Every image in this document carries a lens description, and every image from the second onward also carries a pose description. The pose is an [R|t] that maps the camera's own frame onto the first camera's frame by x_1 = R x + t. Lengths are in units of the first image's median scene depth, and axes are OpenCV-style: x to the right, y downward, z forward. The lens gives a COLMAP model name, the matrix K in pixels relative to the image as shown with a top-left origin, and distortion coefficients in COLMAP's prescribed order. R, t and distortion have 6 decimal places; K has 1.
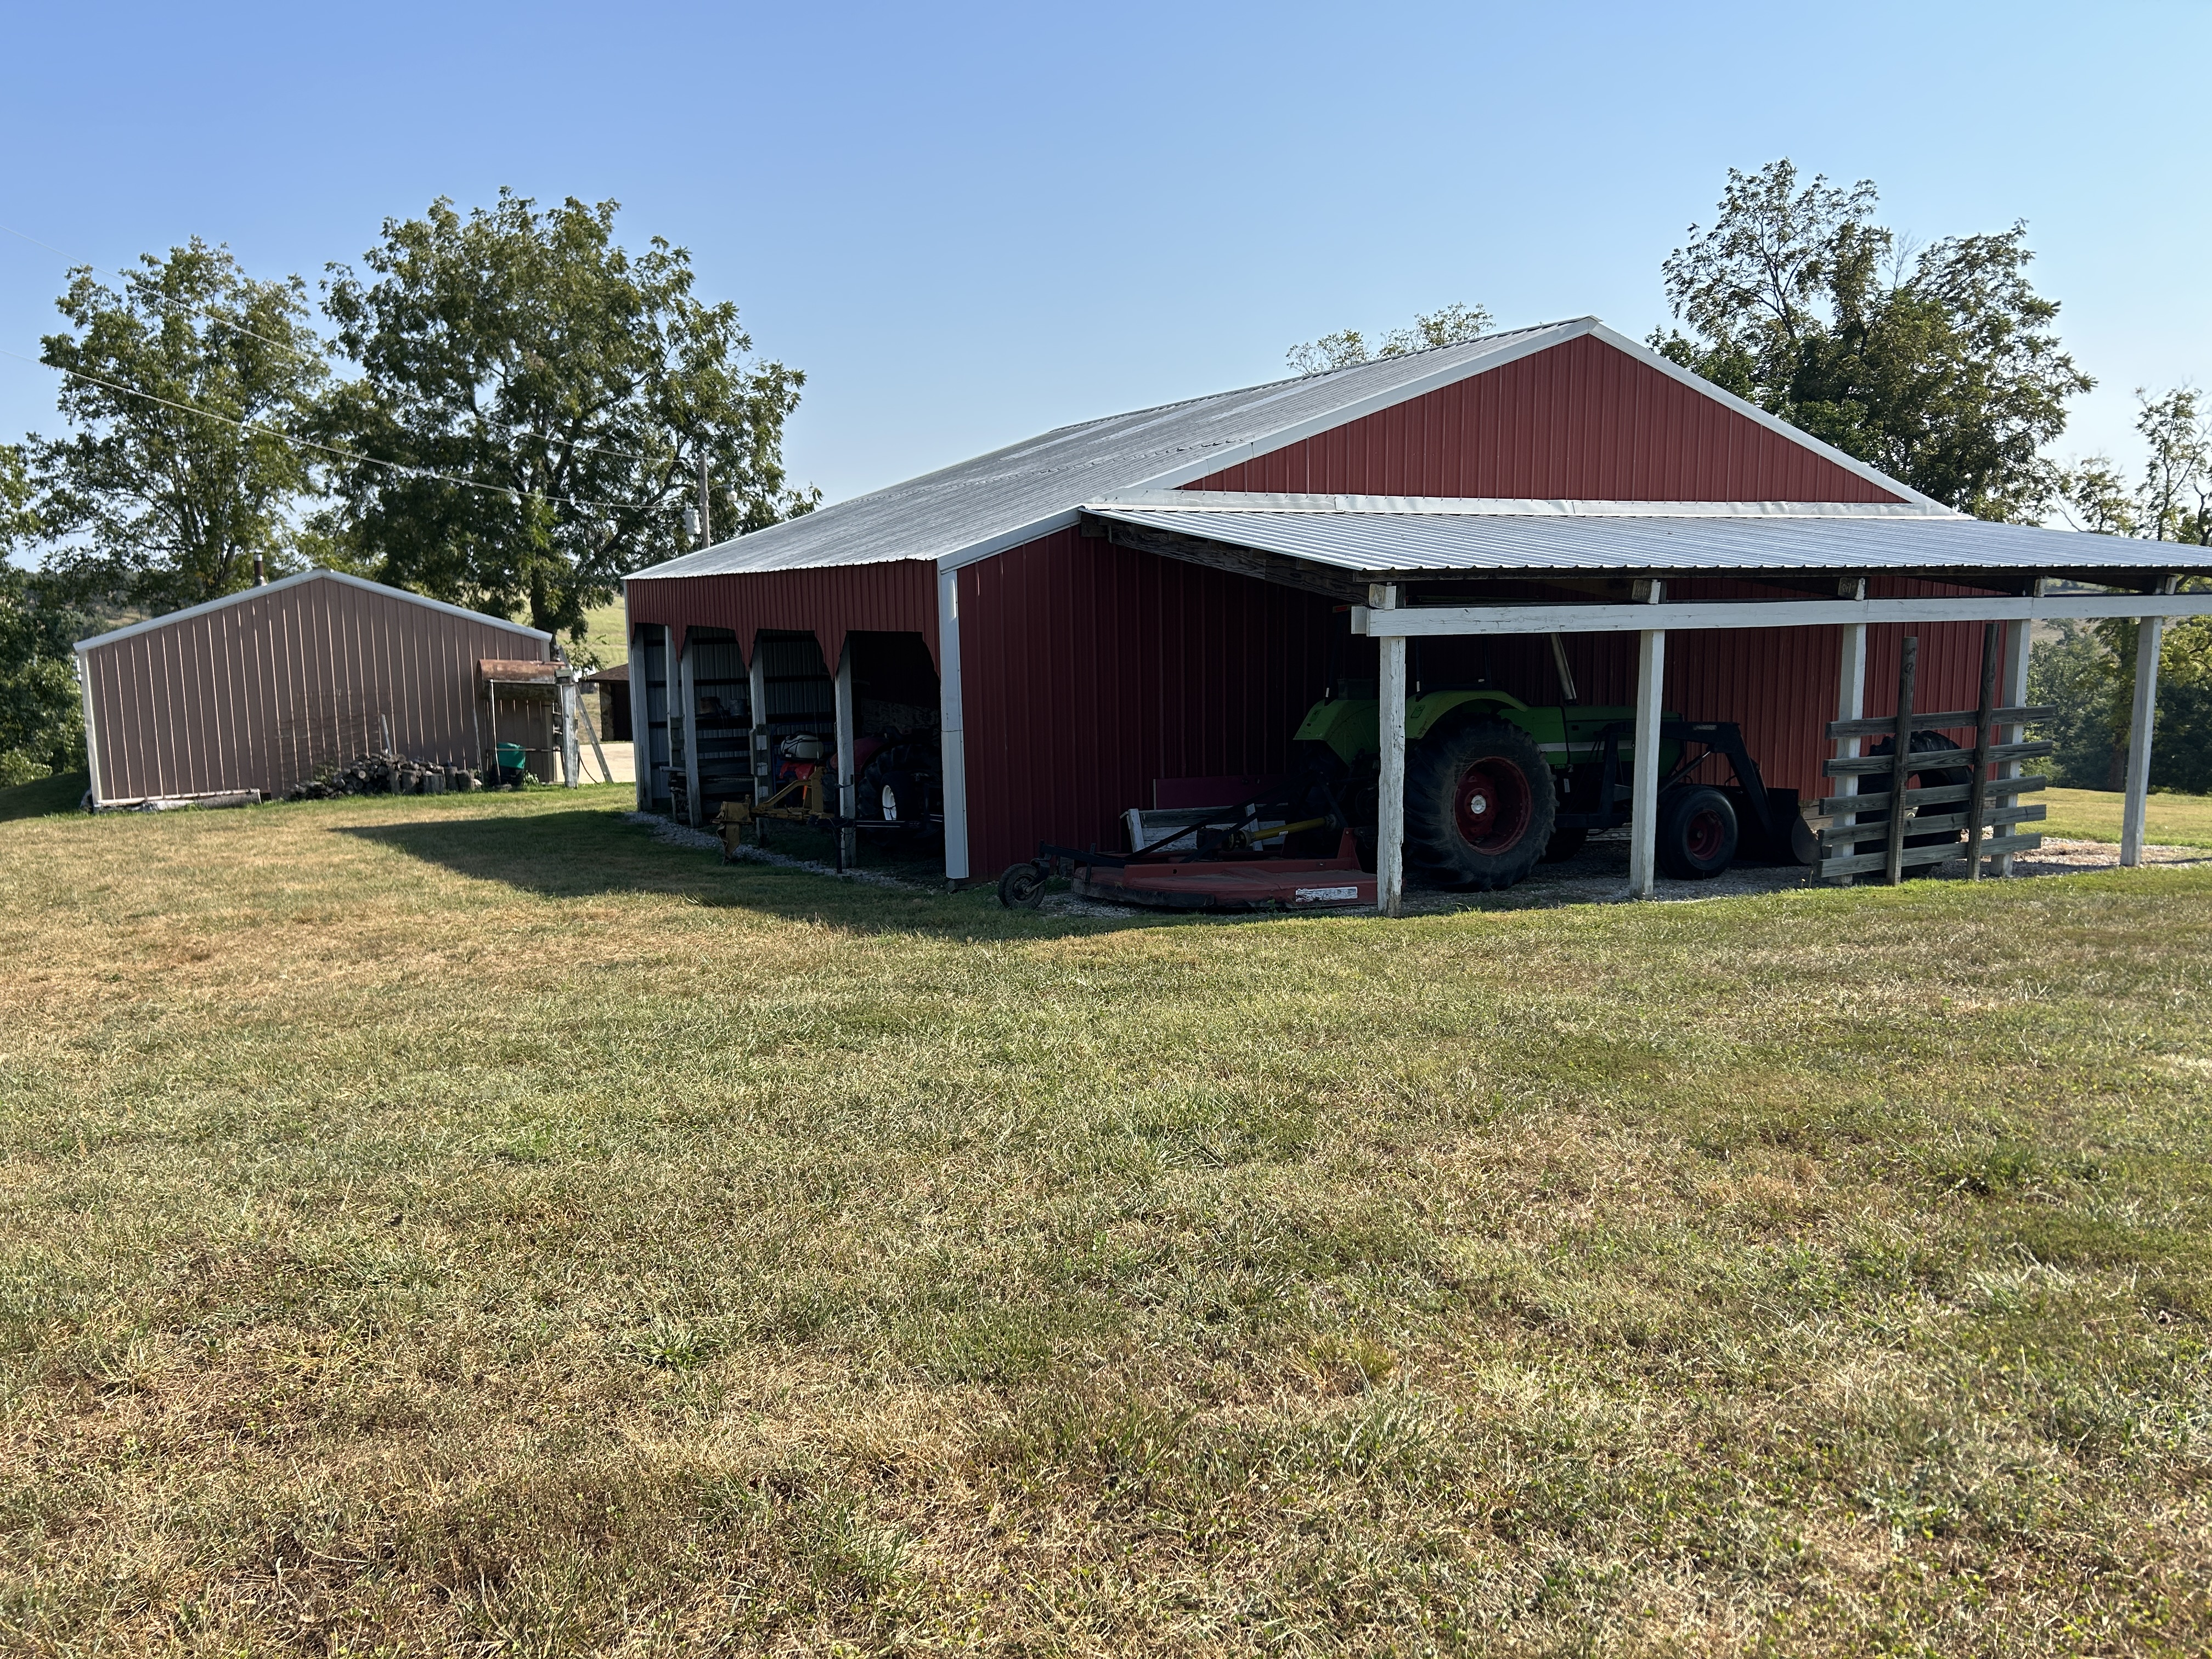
lens RADIAL K [[1640.9, 0, 1105.4], [0, 1640.9, 845.1], [0, 0, 1]] dist [0.059351, -0.066614]
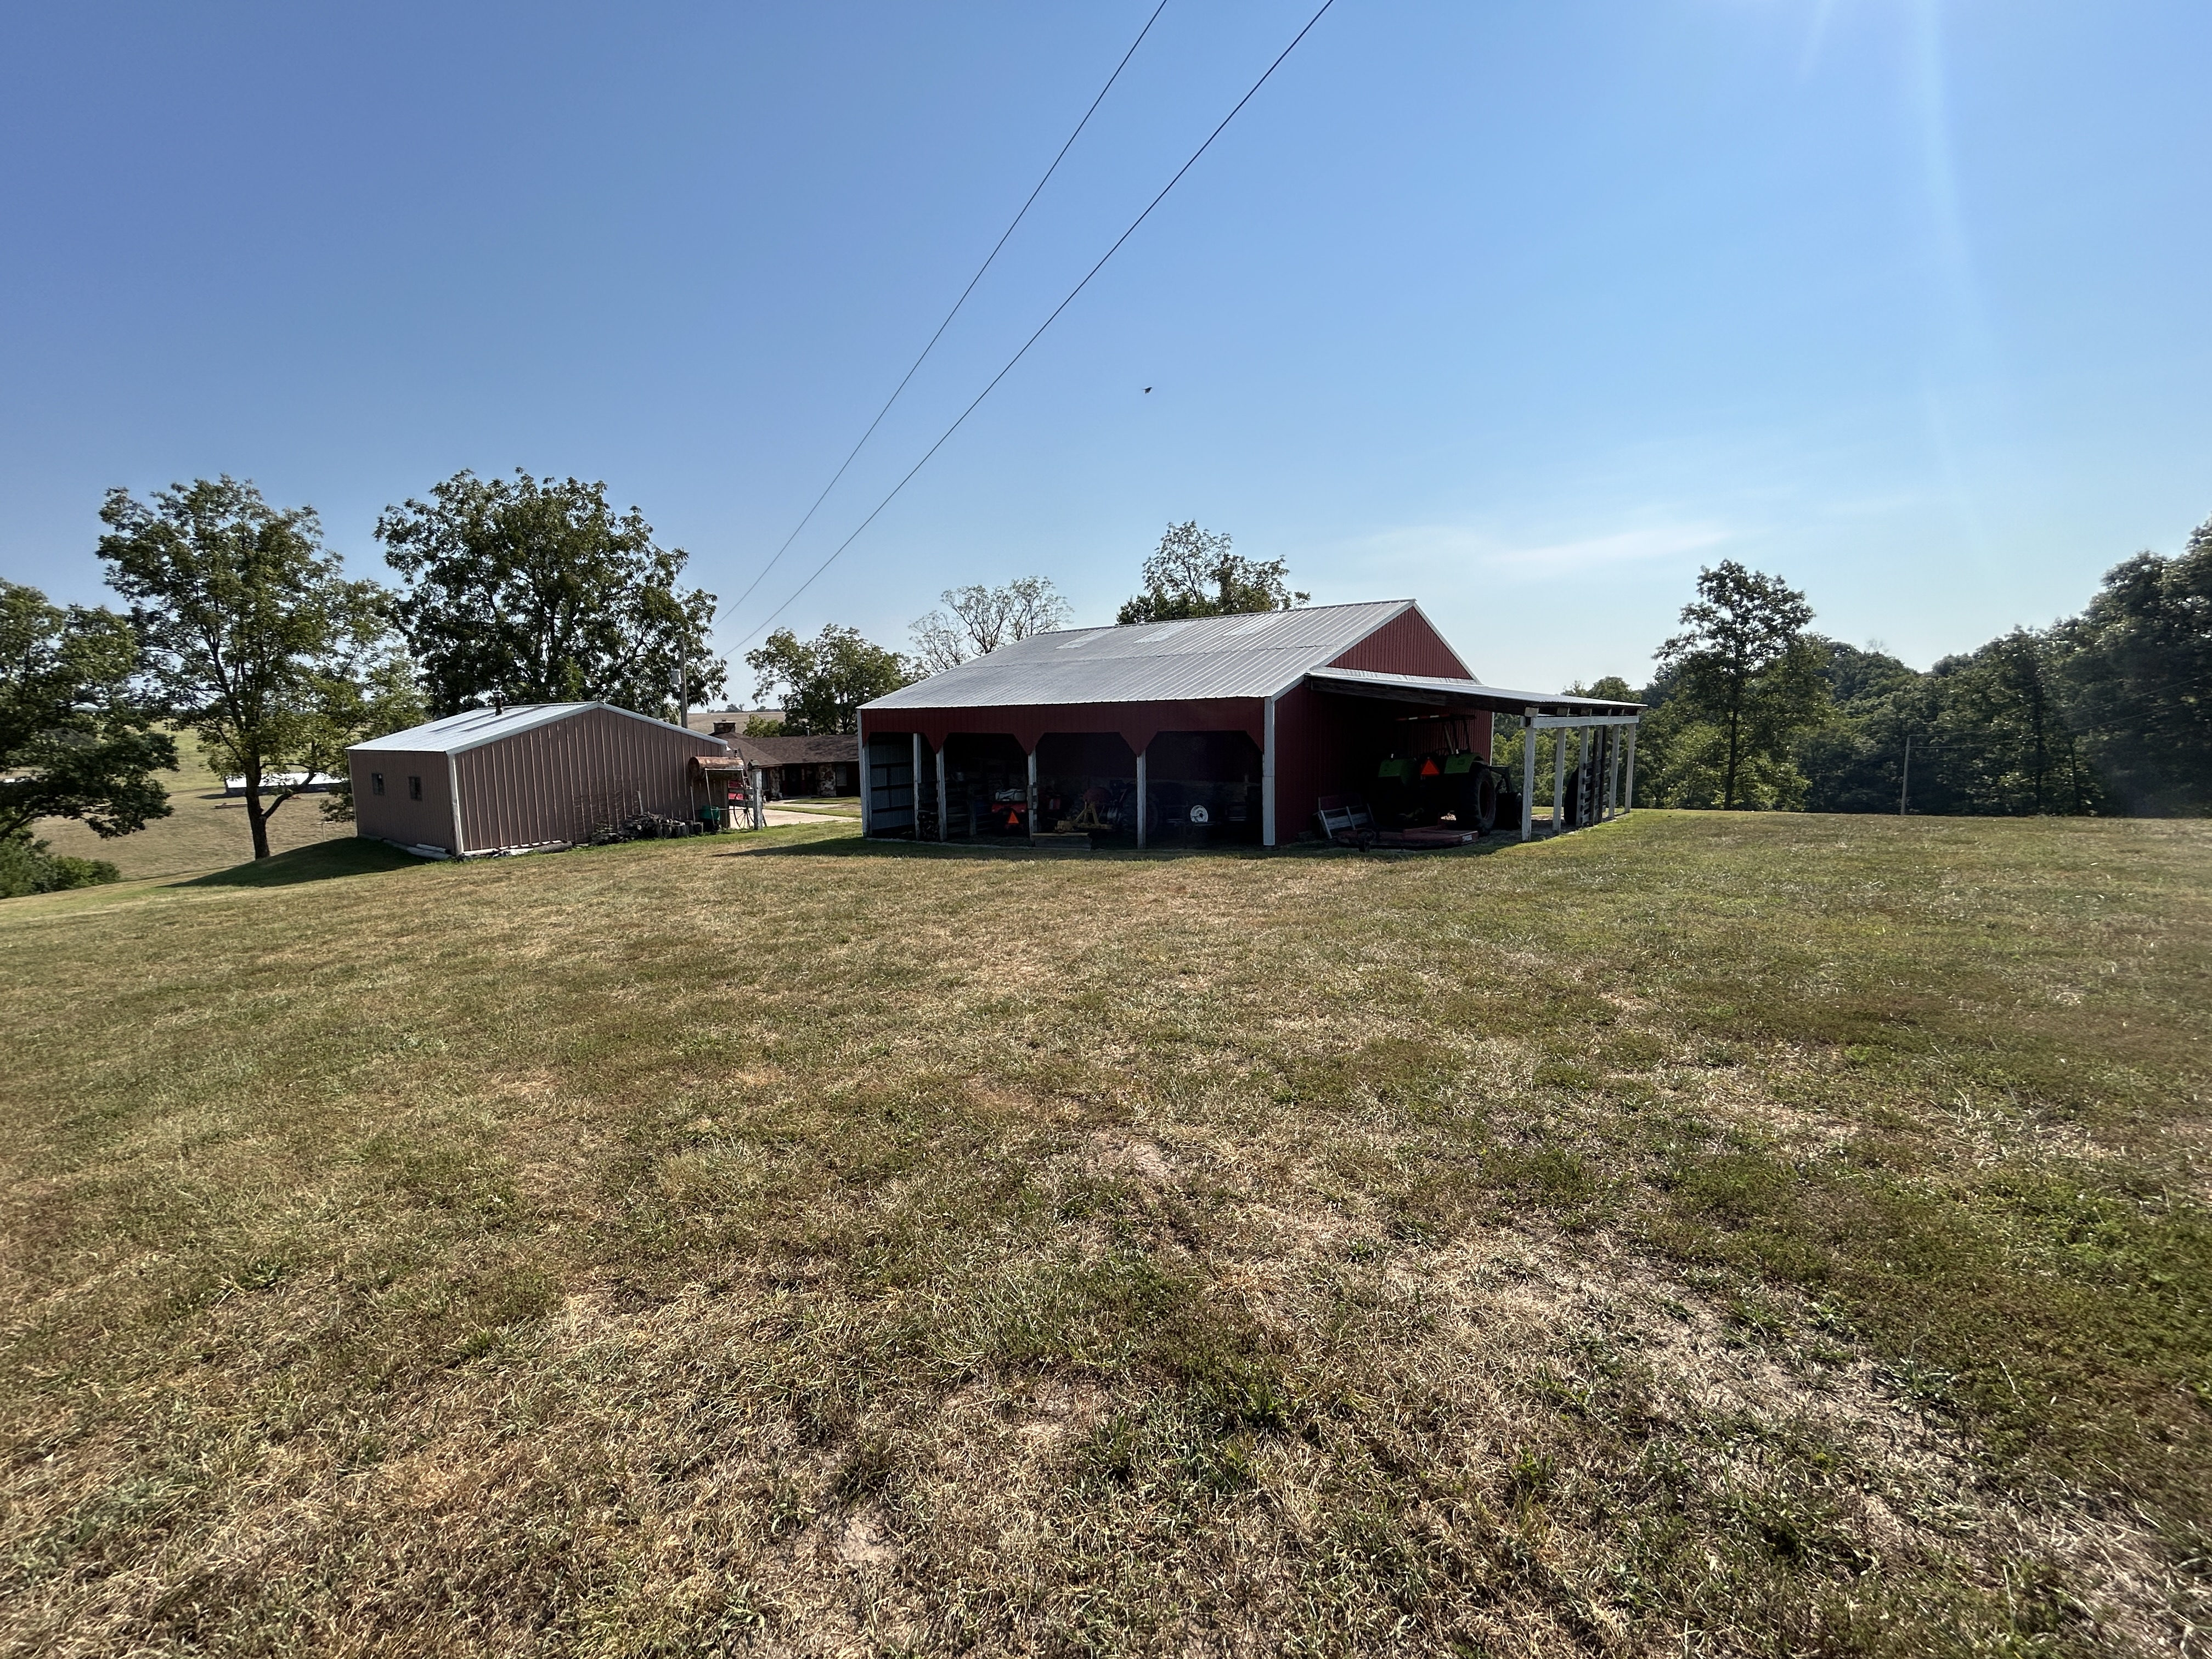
lens RADIAL K [[891.0, 0, 1102.2], [0, 891.0, 818.9], [0, 0, 1]] dist [-0.001154, -0.000082]
pose [[0.912992, -0.046677, 0.405299, -0.210373], [0.063817, 0.997544, -0.028873, 0.001725], [-0.402956, 0.052225, 0.913728, 0.007827]]
